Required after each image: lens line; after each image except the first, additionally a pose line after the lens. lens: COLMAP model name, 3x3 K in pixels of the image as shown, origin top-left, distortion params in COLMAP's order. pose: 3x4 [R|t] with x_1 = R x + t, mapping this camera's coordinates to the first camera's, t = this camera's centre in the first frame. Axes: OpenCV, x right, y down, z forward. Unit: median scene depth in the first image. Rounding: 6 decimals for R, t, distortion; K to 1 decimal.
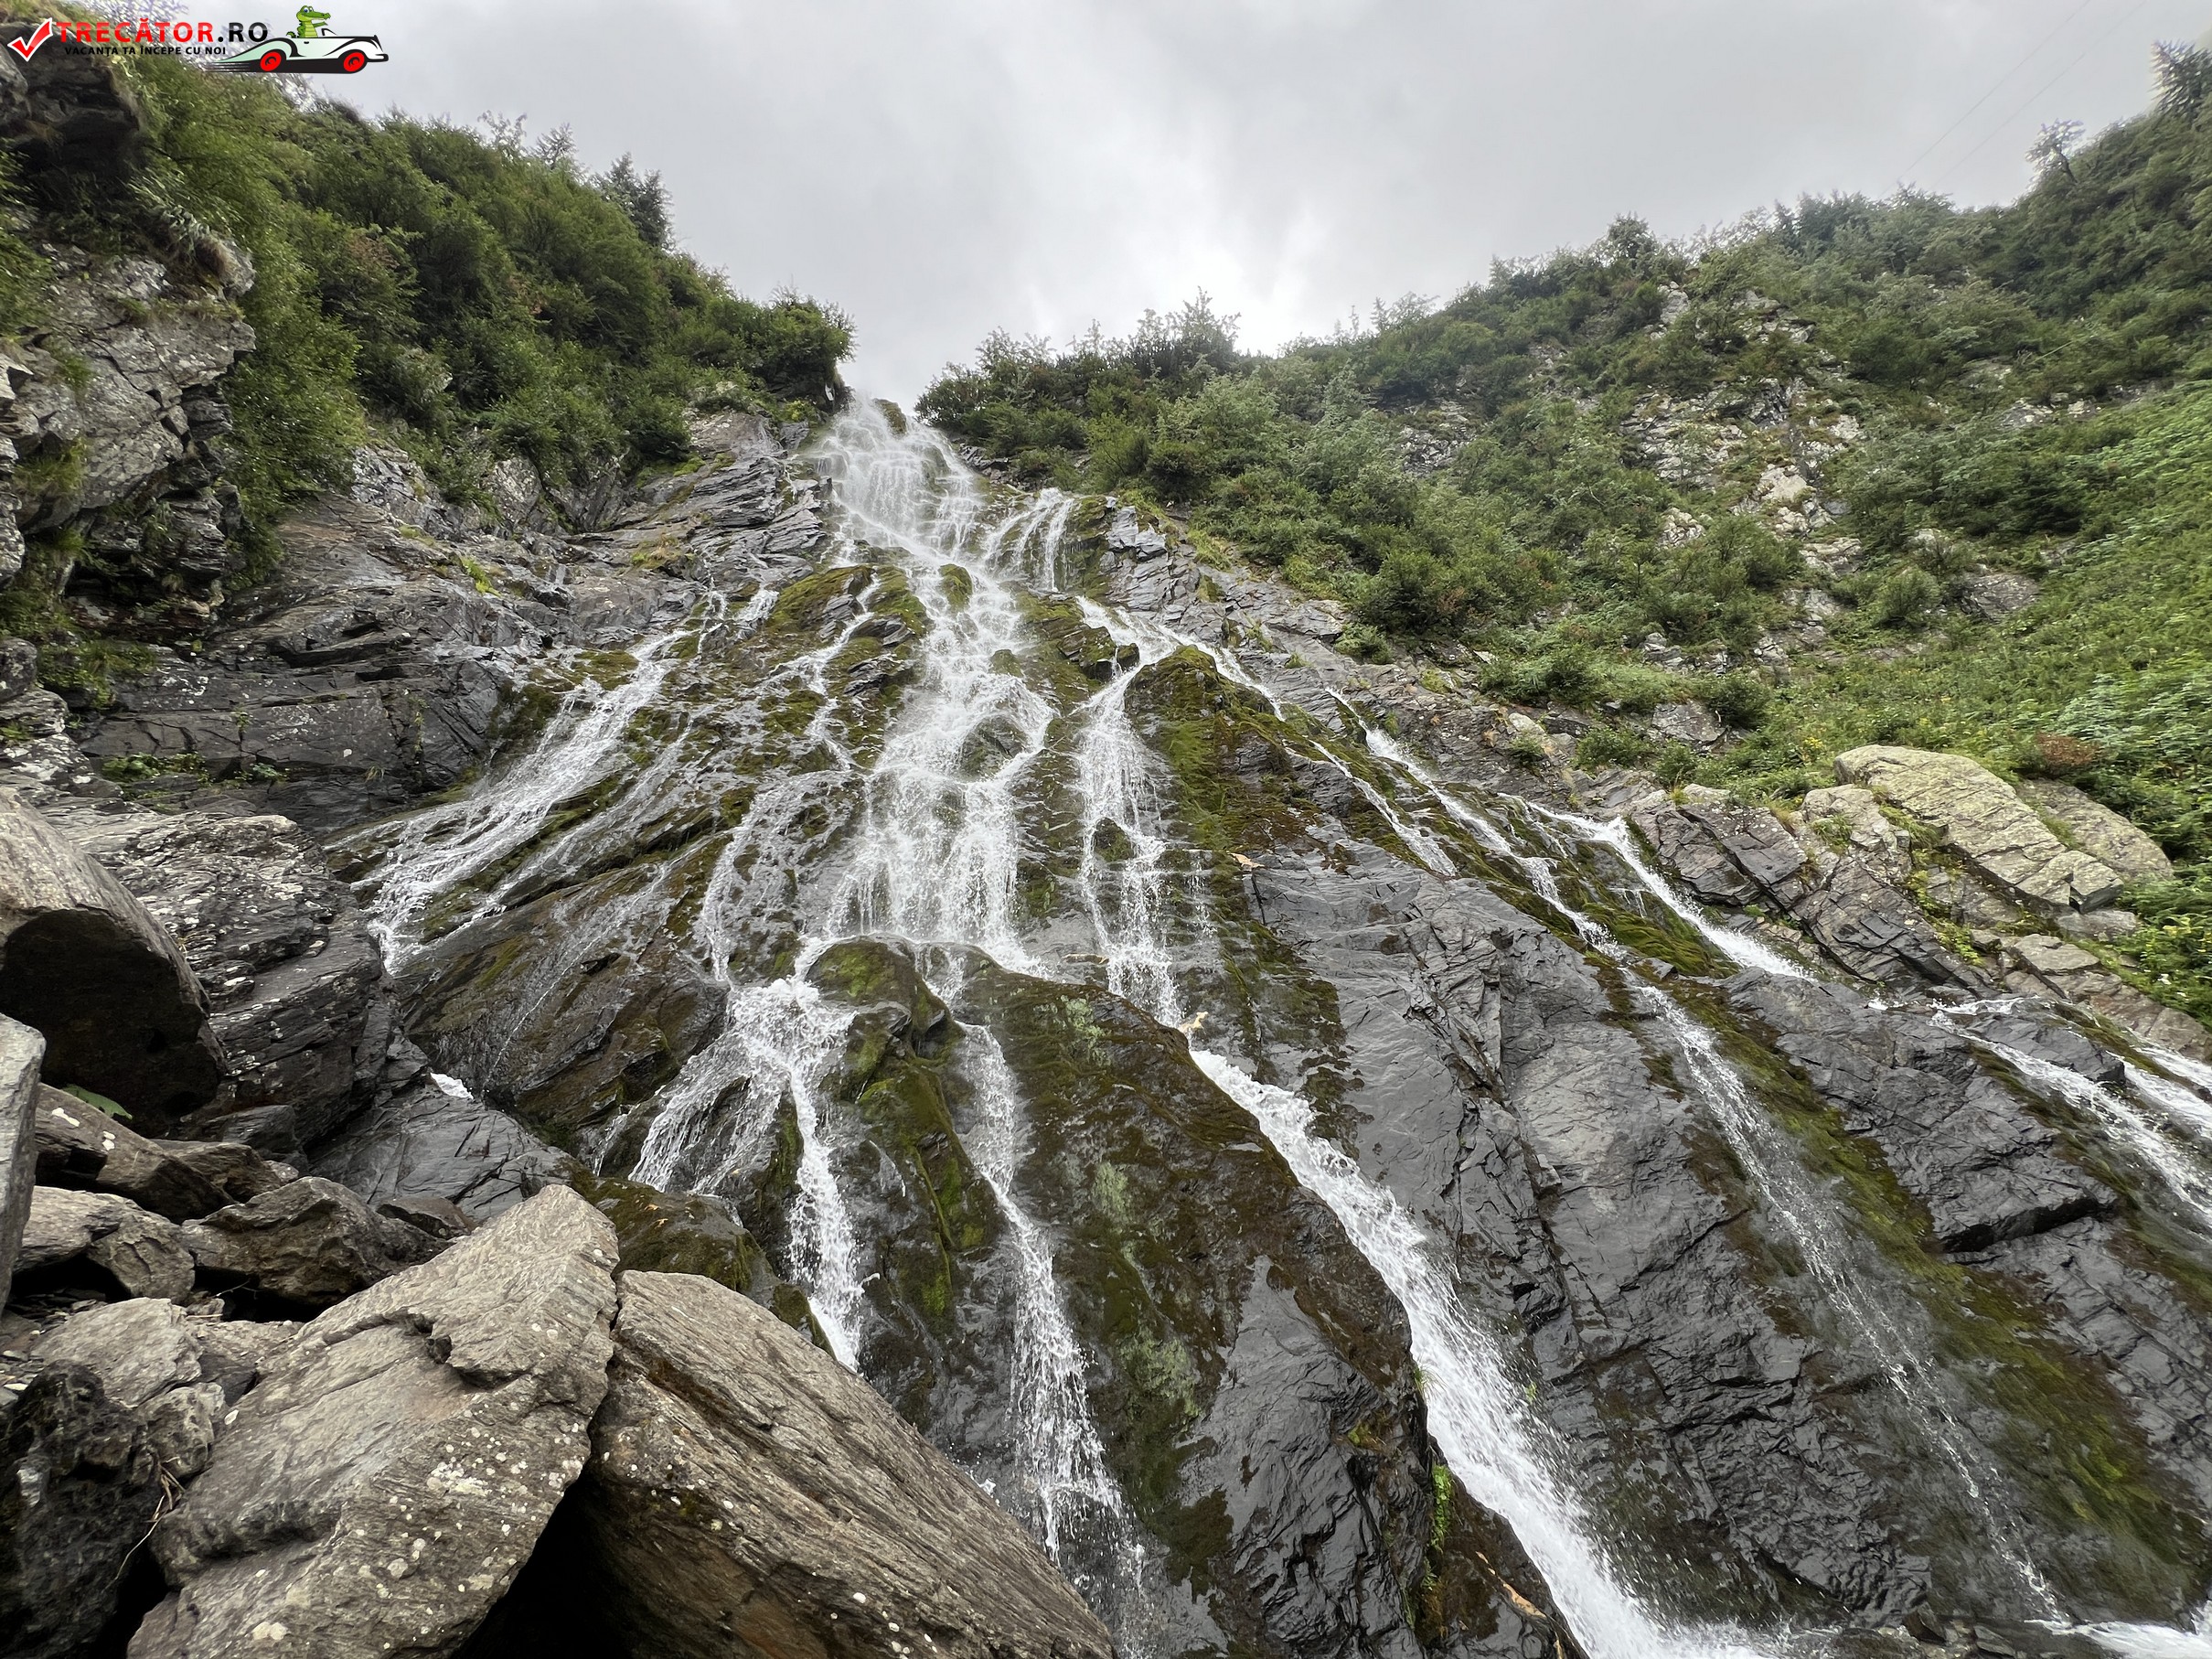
lens RADIAL K [[878.6, 0, 1105.5], [0, 878.6, 835.7], [0, 0, 1]] dist [-0.000642, -0.000468]
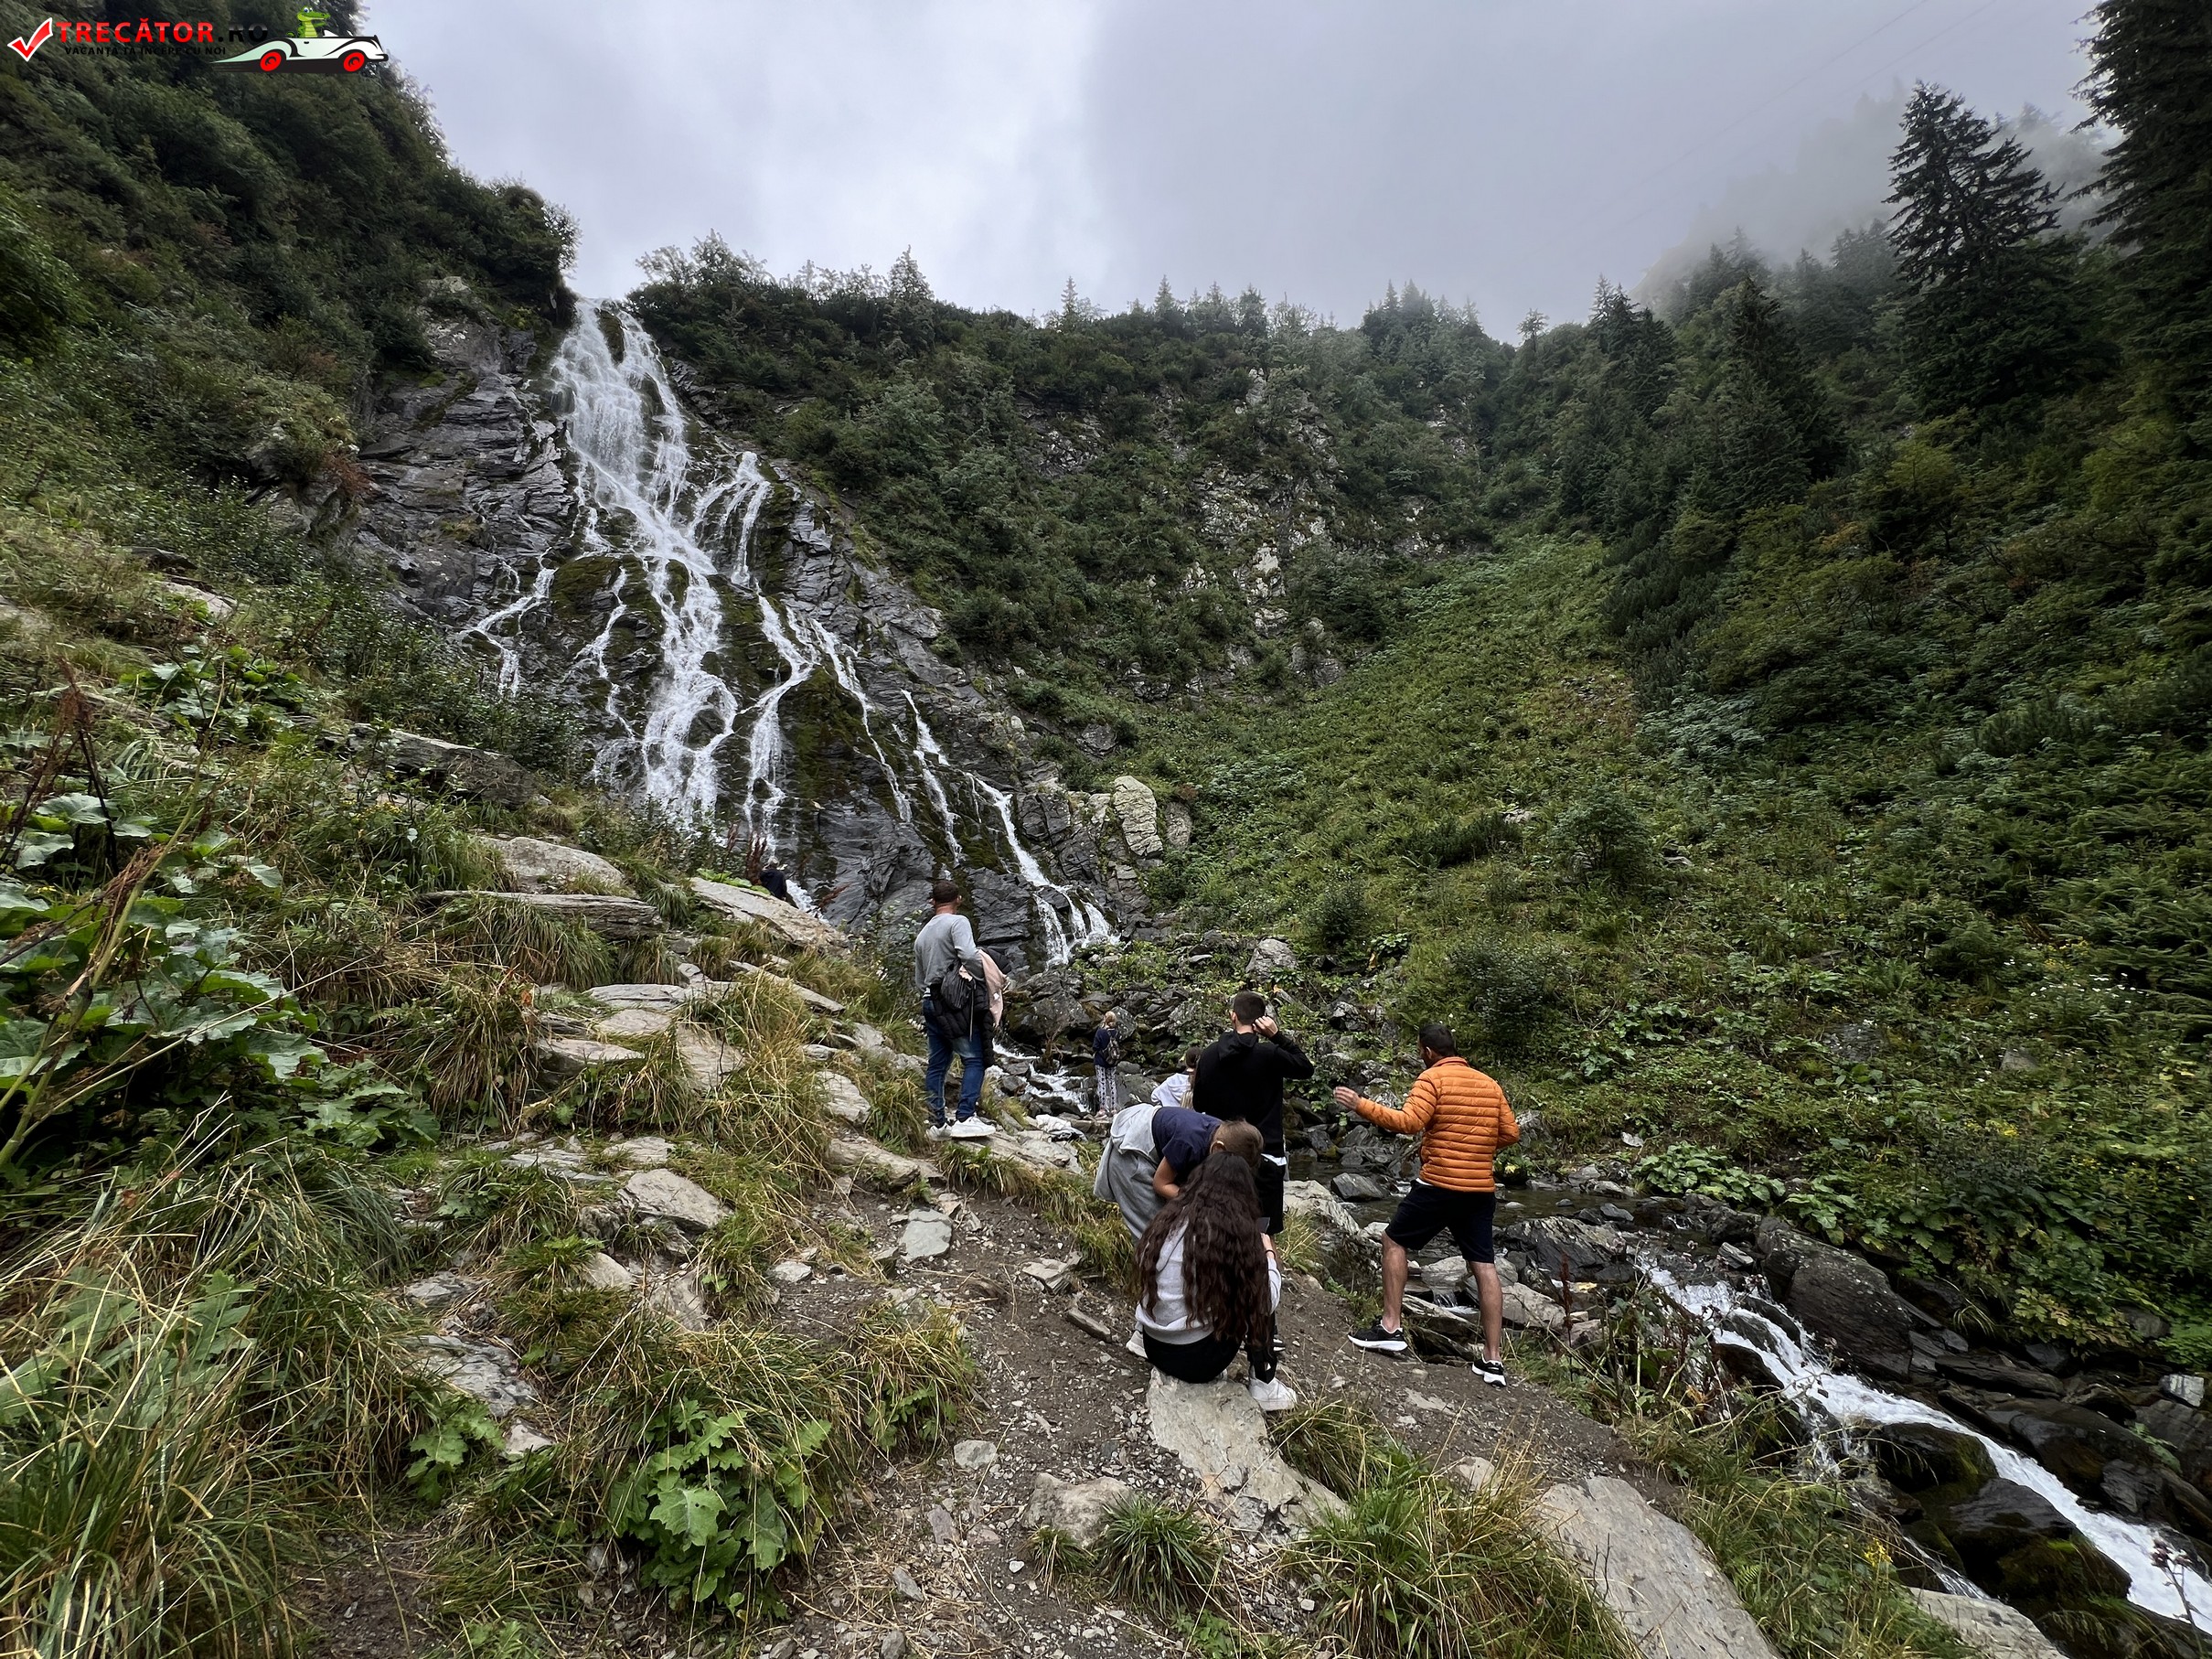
lens RADIAL K [[878.6, 0, 1105.5], [0, 878.6, 835.7], [0, 0, 1]] dist [-0.000642, -0.000468]
pose [[0.922586, 0.107858, 0.370407, 0.001004], [-0.167602, 0.976841, 0.133009, -0.245417], [-0.347482, -0.184793, 0.919297, -1.086252]]
